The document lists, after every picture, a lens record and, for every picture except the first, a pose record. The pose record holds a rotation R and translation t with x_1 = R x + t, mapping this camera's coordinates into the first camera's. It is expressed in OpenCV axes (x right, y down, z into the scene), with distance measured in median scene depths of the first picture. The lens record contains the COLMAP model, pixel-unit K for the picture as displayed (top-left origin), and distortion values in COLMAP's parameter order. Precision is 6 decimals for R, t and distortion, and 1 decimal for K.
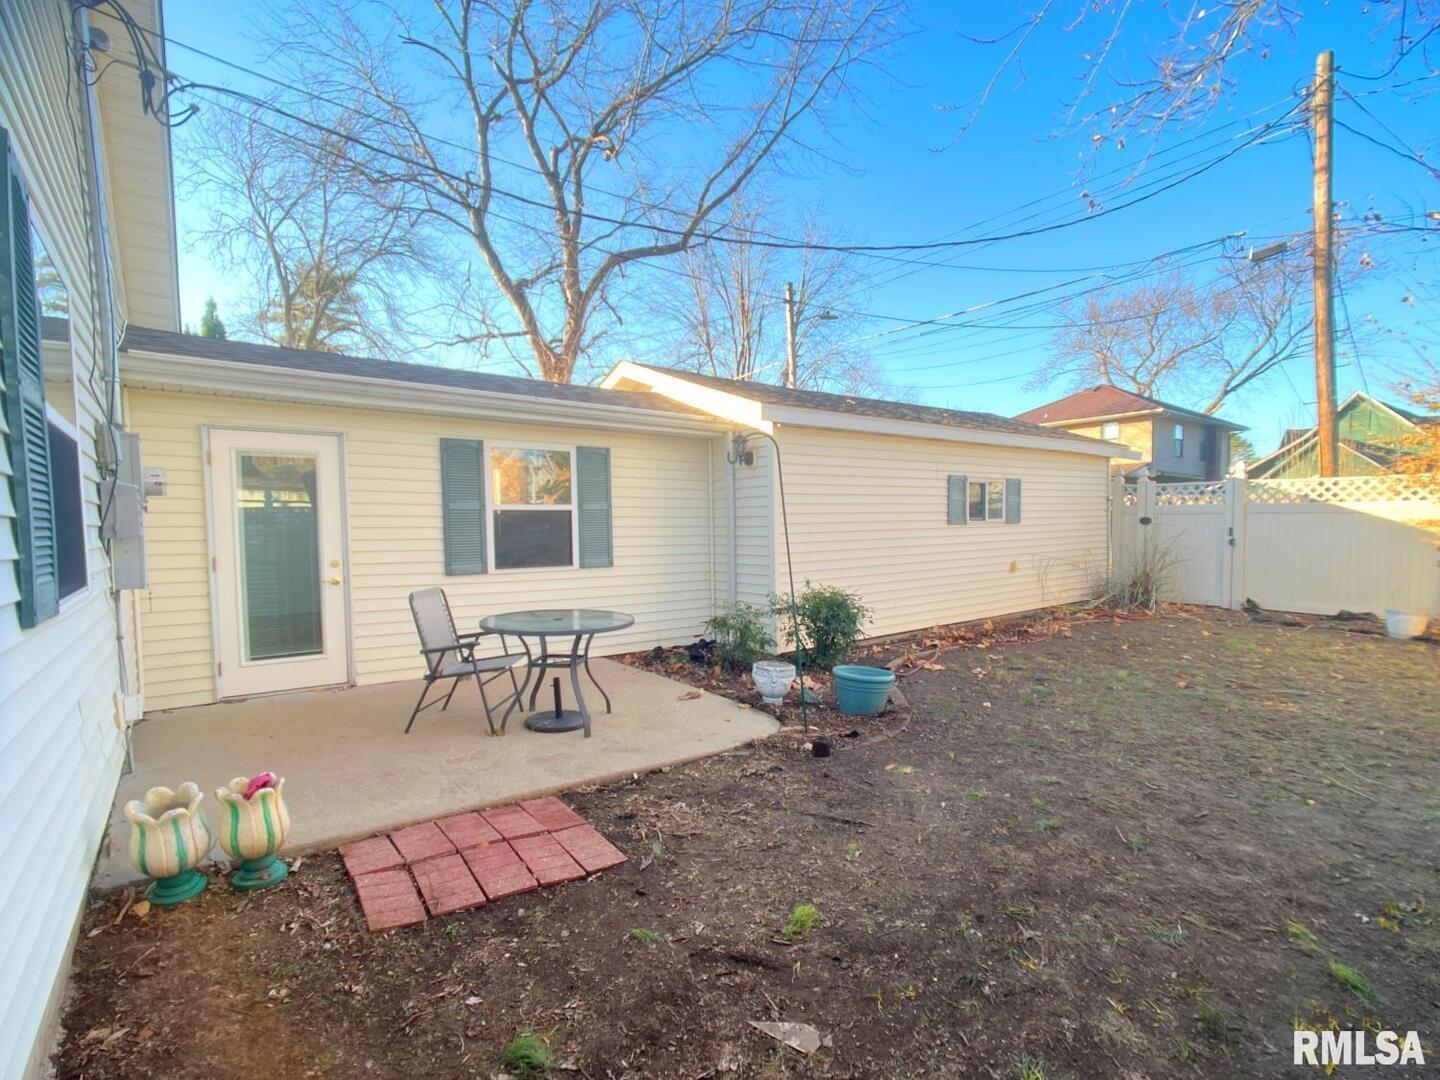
lens RADIAL K [[703.3, 0, 731.9], [0, 703.3, 550.2], [0, 0, 1]] dist [0.002735, -0.002162]
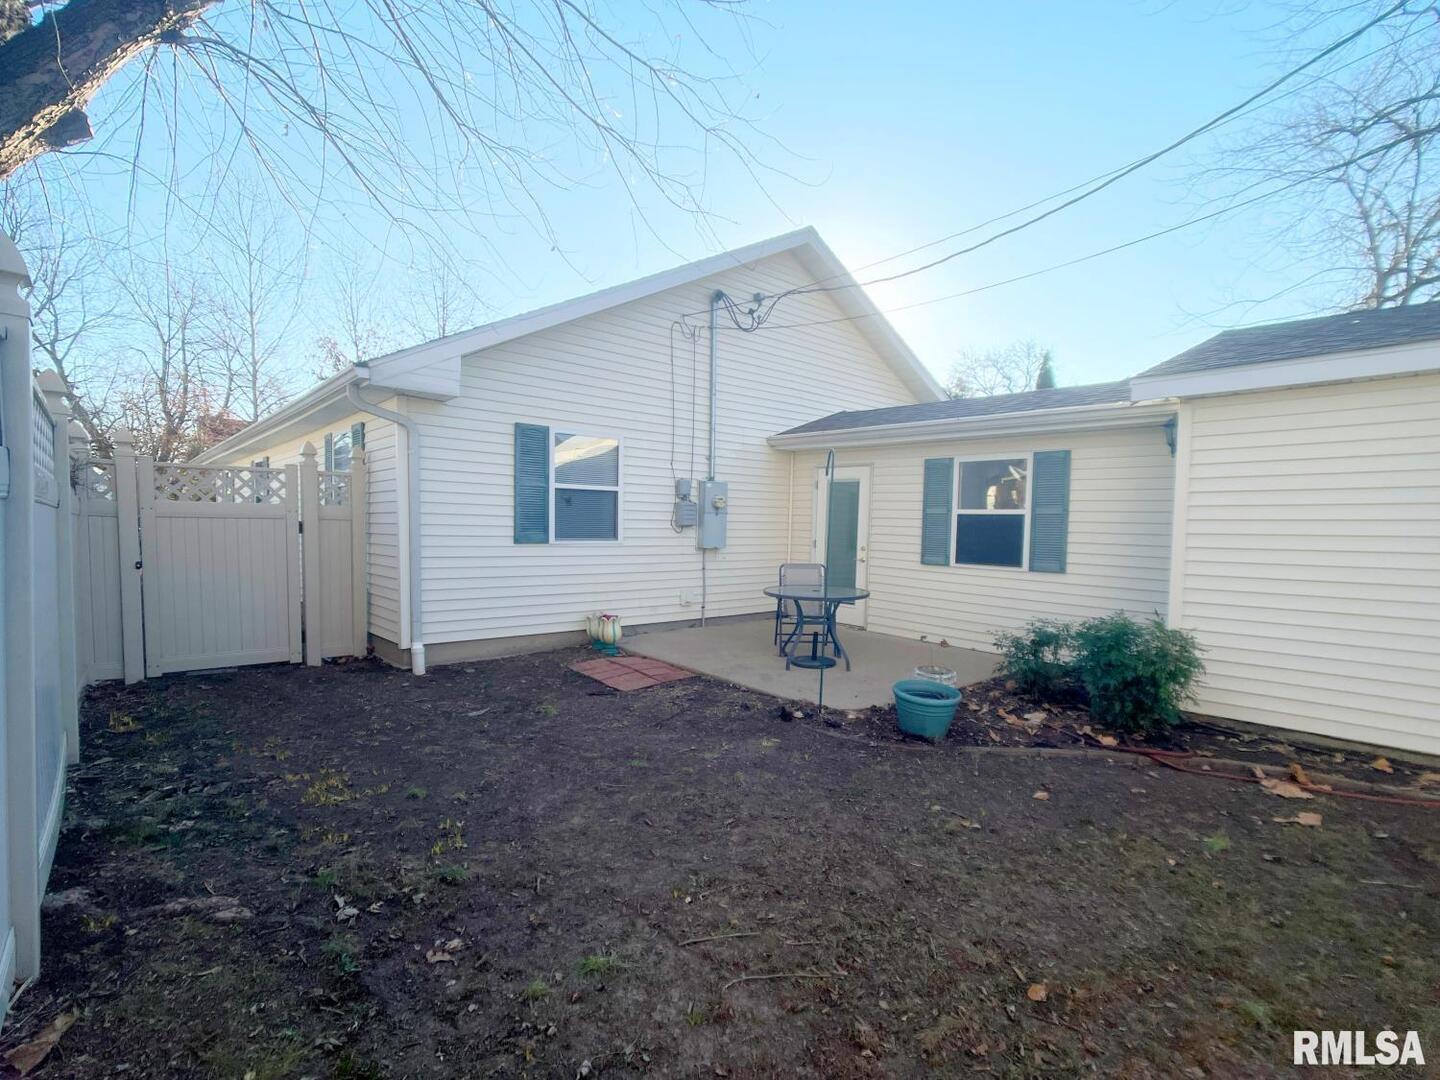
lens RADIAL K [[703.3, 0, 732.5], [0, 703.3, 553.9], [0, 0, 1]] dist [0.002735, -0.002162]
pose [[0.081098, 0.056871, -0.995082, 0.873316], [-0.061578, 0.996750, 0.051947, -0.029323], [0.994802, 0.057062, 0.084337, 0.540565]]
